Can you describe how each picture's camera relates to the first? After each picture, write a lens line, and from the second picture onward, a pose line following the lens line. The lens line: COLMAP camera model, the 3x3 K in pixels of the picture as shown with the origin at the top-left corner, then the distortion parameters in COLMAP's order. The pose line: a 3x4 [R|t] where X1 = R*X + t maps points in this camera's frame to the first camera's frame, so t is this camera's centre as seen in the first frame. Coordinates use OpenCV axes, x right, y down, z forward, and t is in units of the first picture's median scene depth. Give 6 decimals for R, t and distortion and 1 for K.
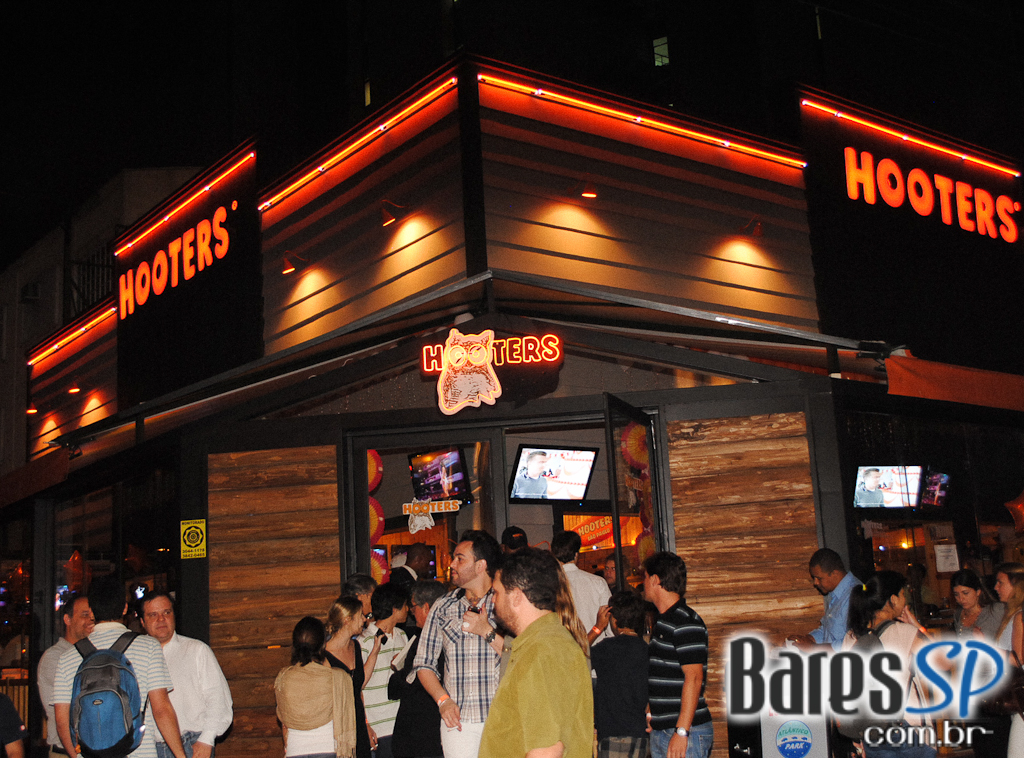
lens RADIAL K [[1312.5, 0, 512.0], [0, 1312.5, 379.0], [0, 0, 1]] dist [-0.044765, 0.011423]
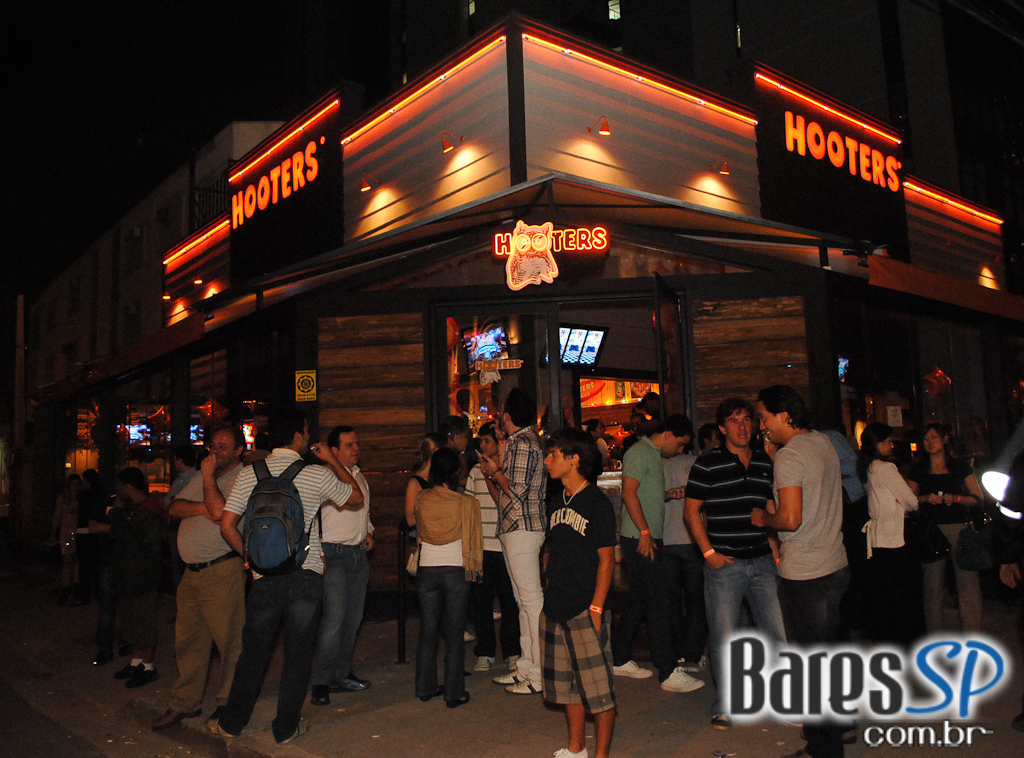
lens RADIAL K [[895.6, 0, 512.0], [0, 895.6, 379.0], [0, 0, 1]] dist [-0.078973, 0.001933]
pose [[0.999303, 0.025924, 0.026870, -0.051663], [-0.028324, 0.995248, 0.093164, 0.023032], [-0.024327, -0.093860, 0.995288, 0.111243]]
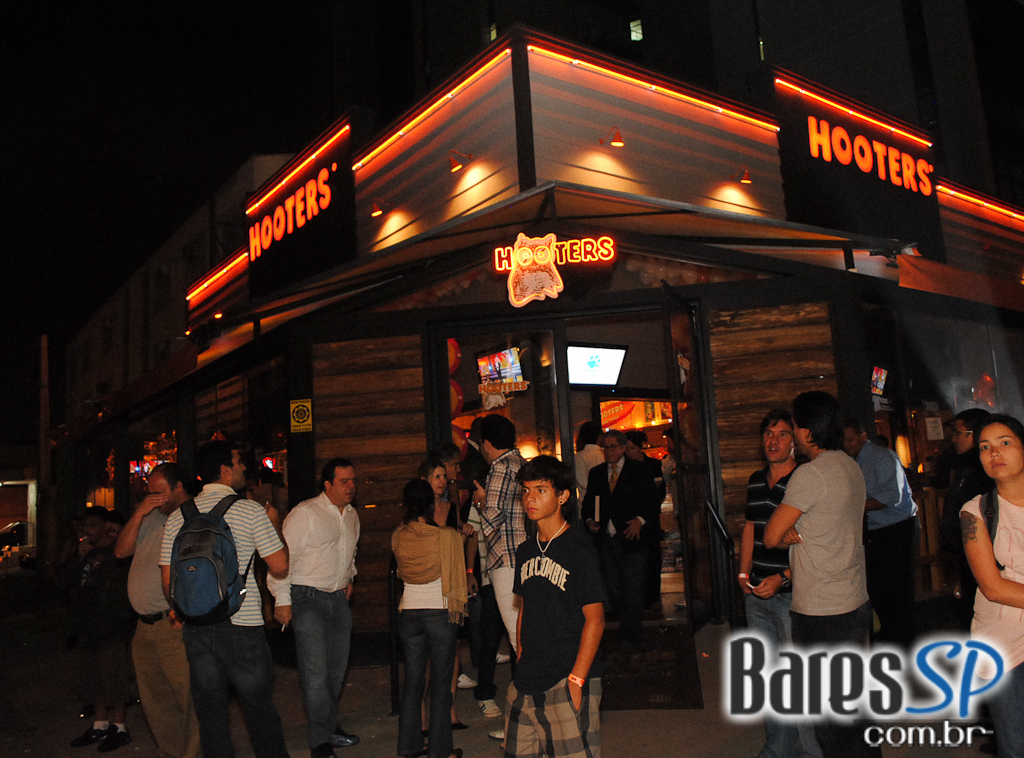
lens RADIAL K [[892.6, 0, 512.0], [0, 892.6, 379.0], [0, 0, 1]] dist [-0.080080, 0.002367]
pose [[0.999822, -0.006432, -0.017715, -0.028745], [0.007548, 0.997942, 0.063680, 0.029104], [0.017269, -0.063803, 0.997813, 0.150613]]
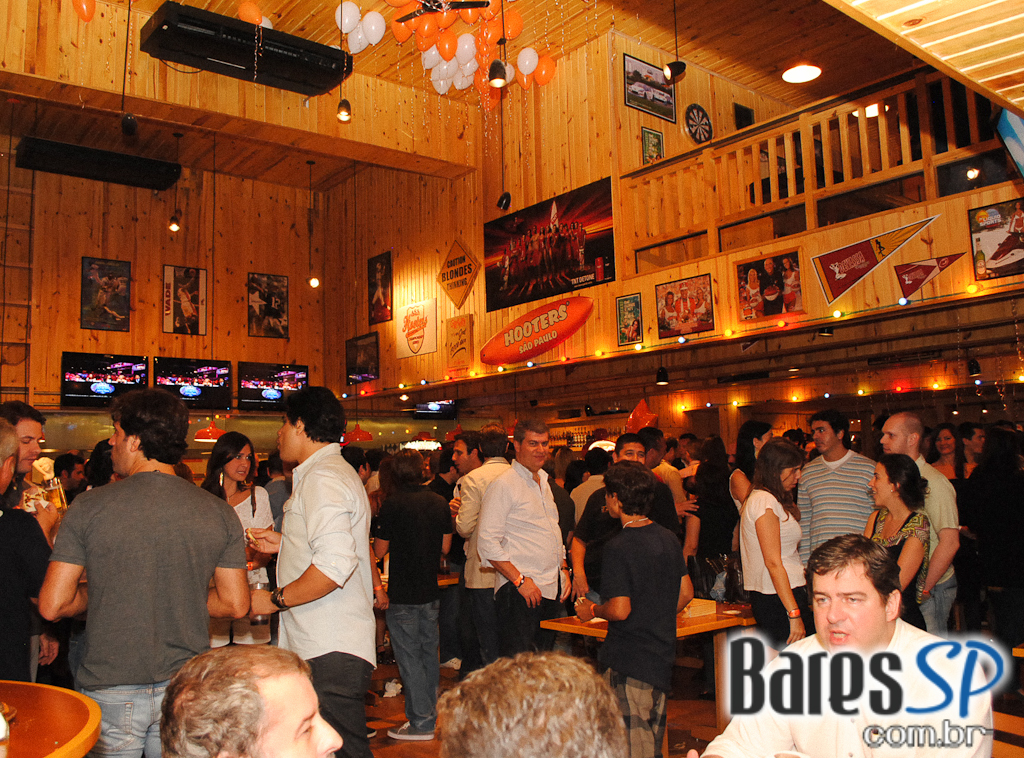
lens RADIAL K [[892.6, 0, 512.0], [0, 892.6, 379.0], [0, 0, 1]] dist [-0.080080, 0.002367]
pose [[0.998915, 0.028713, 0.036665, 0.065222], [-0.032439, 0.993897, 0.105431, 0.149776], [-0.033414, -0.106506, 0.993750, 0.964586]]
